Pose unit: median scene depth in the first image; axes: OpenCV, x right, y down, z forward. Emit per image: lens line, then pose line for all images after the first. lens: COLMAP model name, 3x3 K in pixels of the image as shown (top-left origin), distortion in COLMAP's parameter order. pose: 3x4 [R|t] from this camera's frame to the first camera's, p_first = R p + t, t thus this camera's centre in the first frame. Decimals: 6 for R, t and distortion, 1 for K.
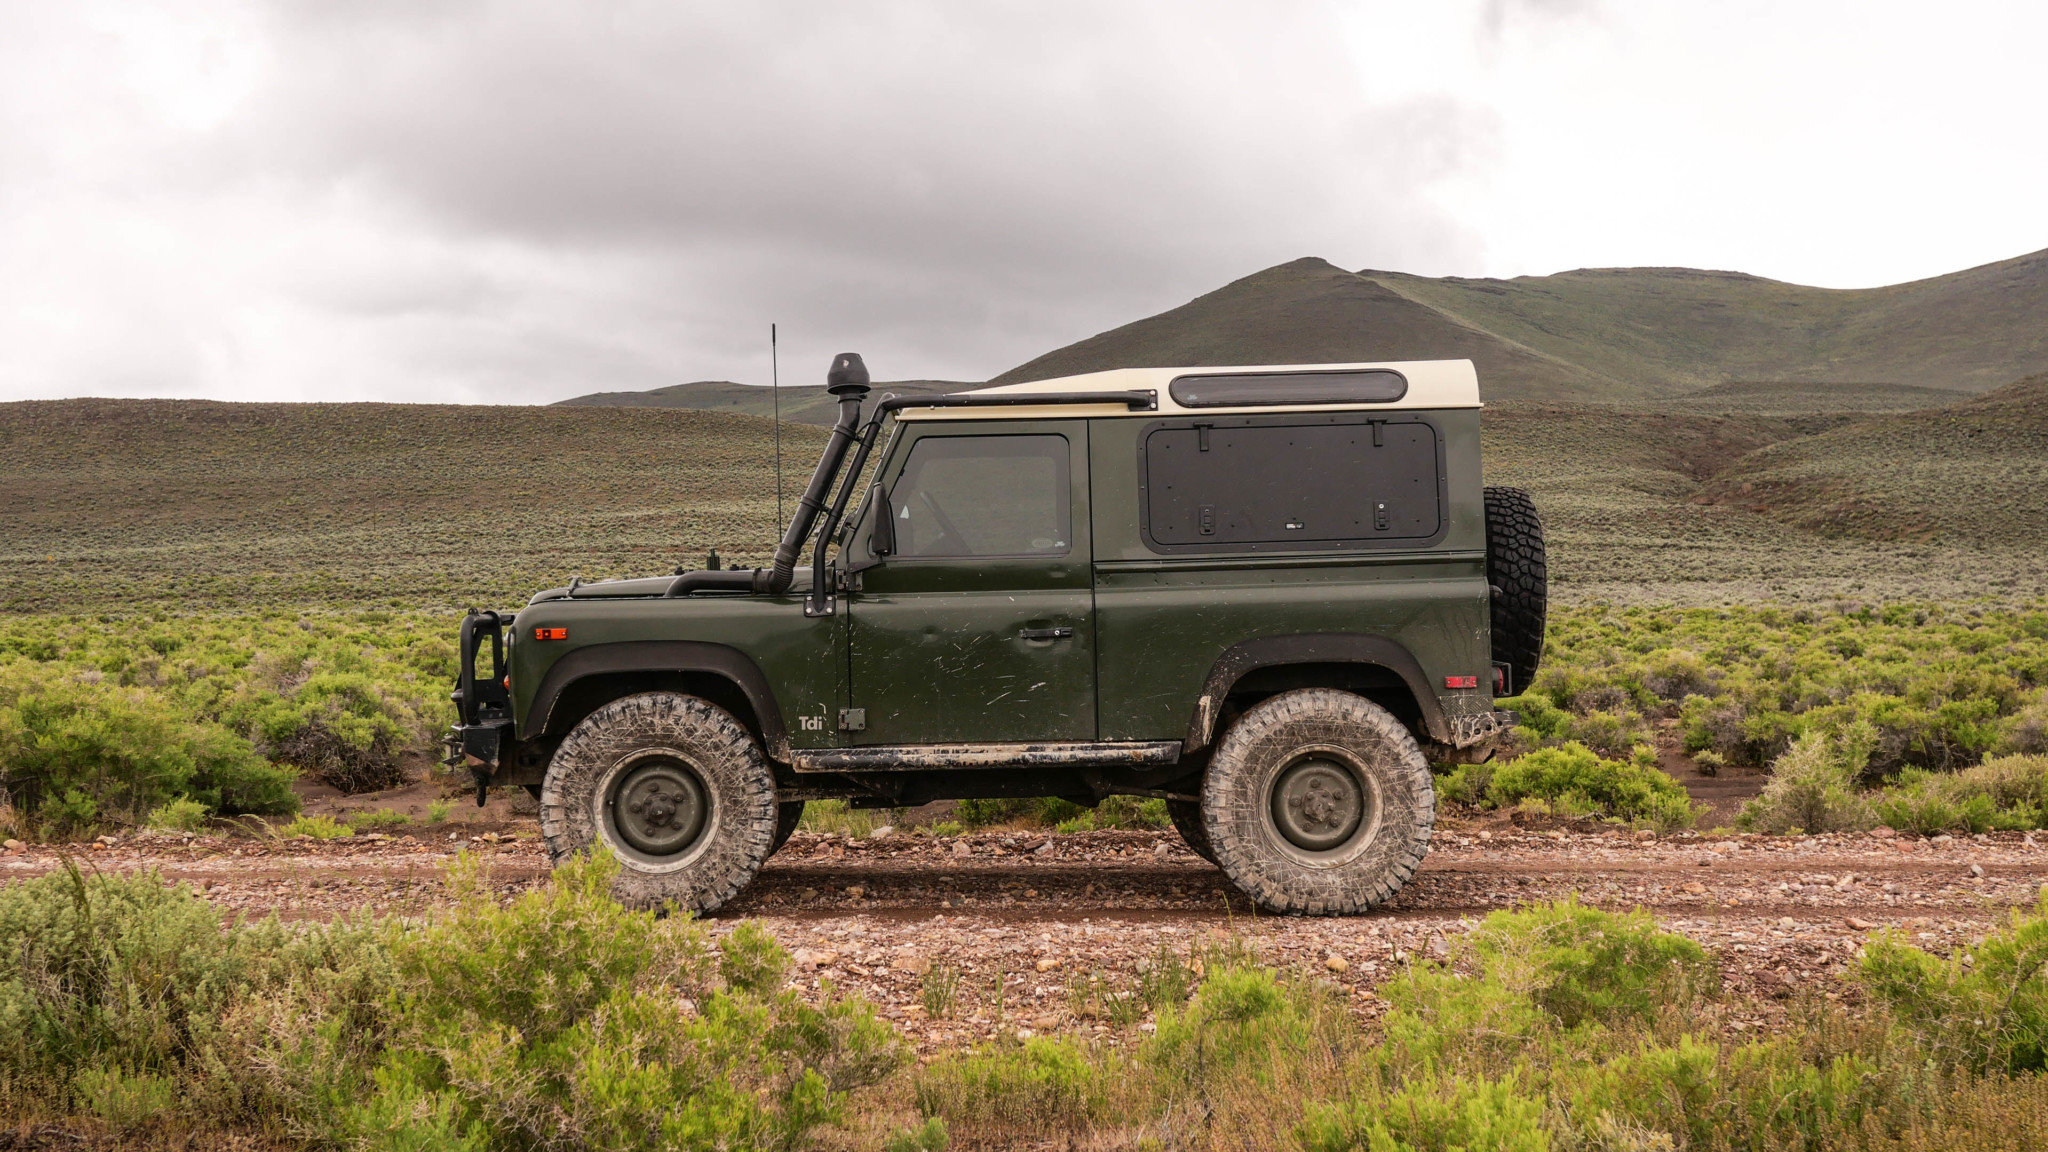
lens RADIAL K [[2329.9, 0, 1024.0], [0, 2329.9, 576.0], [0, 0, 1]] dist [0.006637, -0.012985]
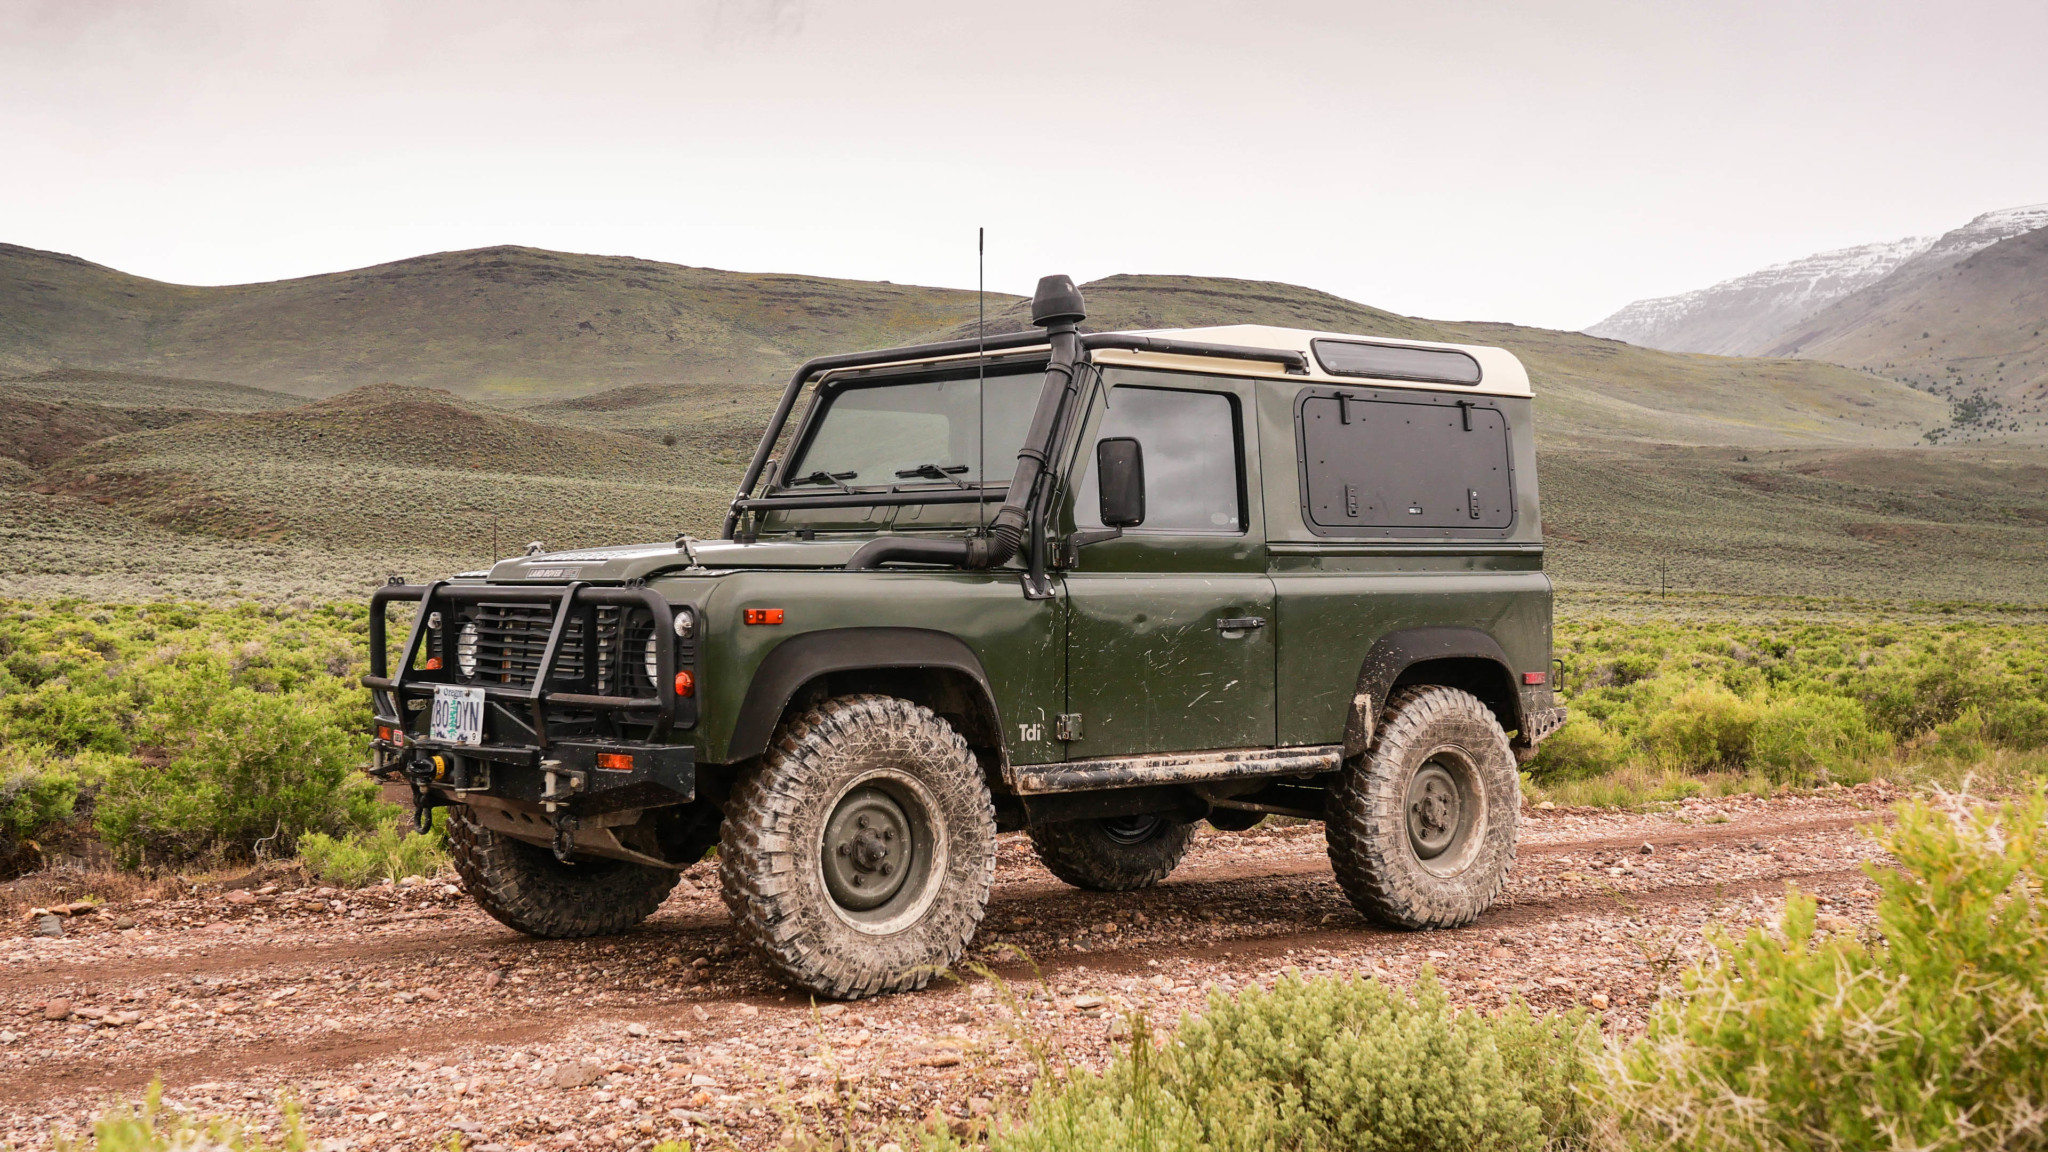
lens RADIAL K [[2329.9, 0, 1024.0], [0, 2329.9, 576.0], [0, 0, 1]] dist [0.006637, -0.012985]
pose [[0.772019, 0.024101, 0.635142, -0.601559], [-0.025000, 0.999659, -0.007545, 0.015627], [-0.635107, -0.010053, 0.772359, 0.385180]]
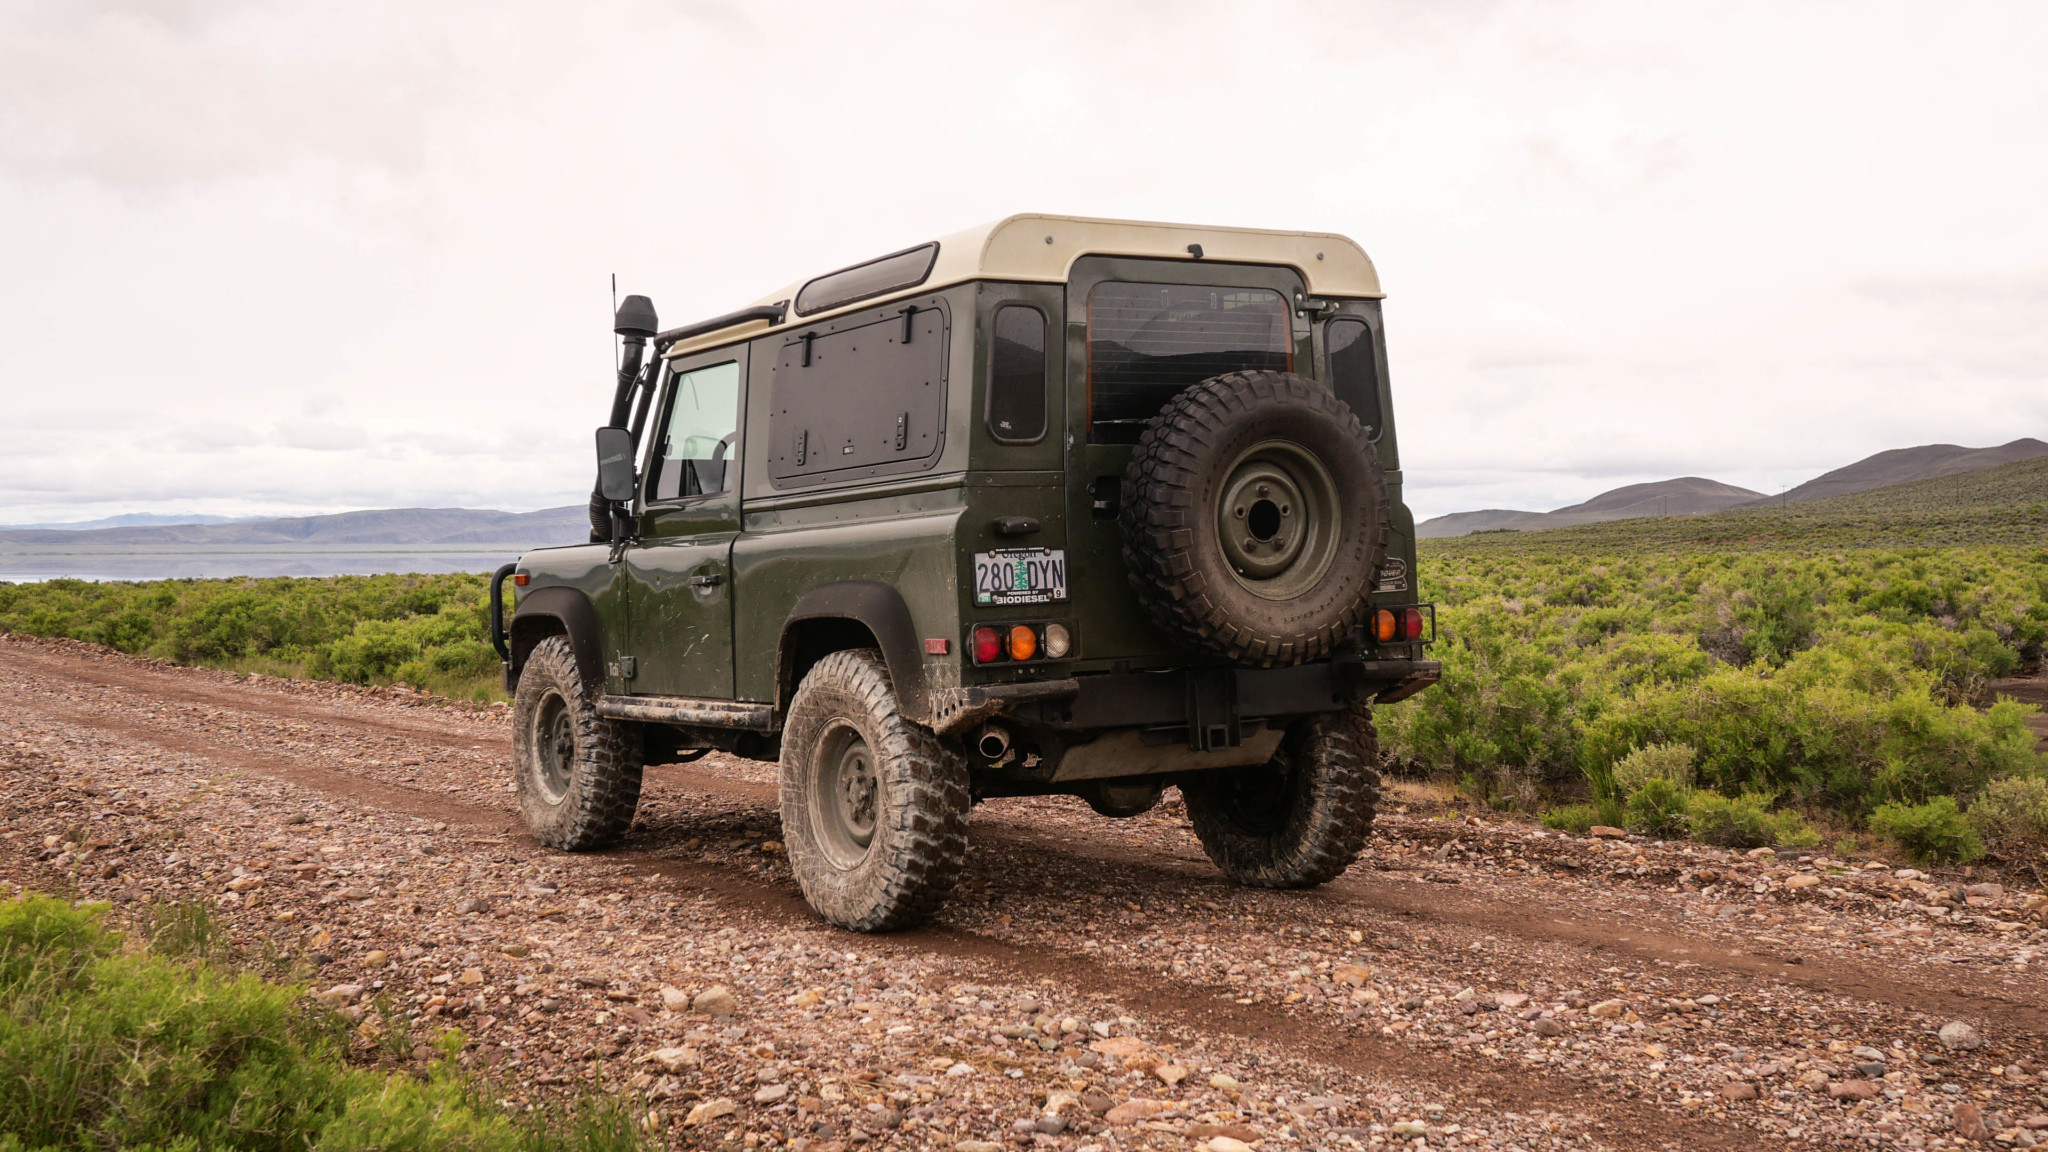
lens RADIAL K [[2329.9, 0, 1024.0], [0, 2329.9, 576.0], [0, 0, 1]] dist [0.006637, -0.012985]
pose [[0.506703, 0.001242, -0.862120, 0.861020], [0.027656, 0.999461, 0.017694, 0.010186], [0.861677, -0.032809, 0.506395, 0.645126]]
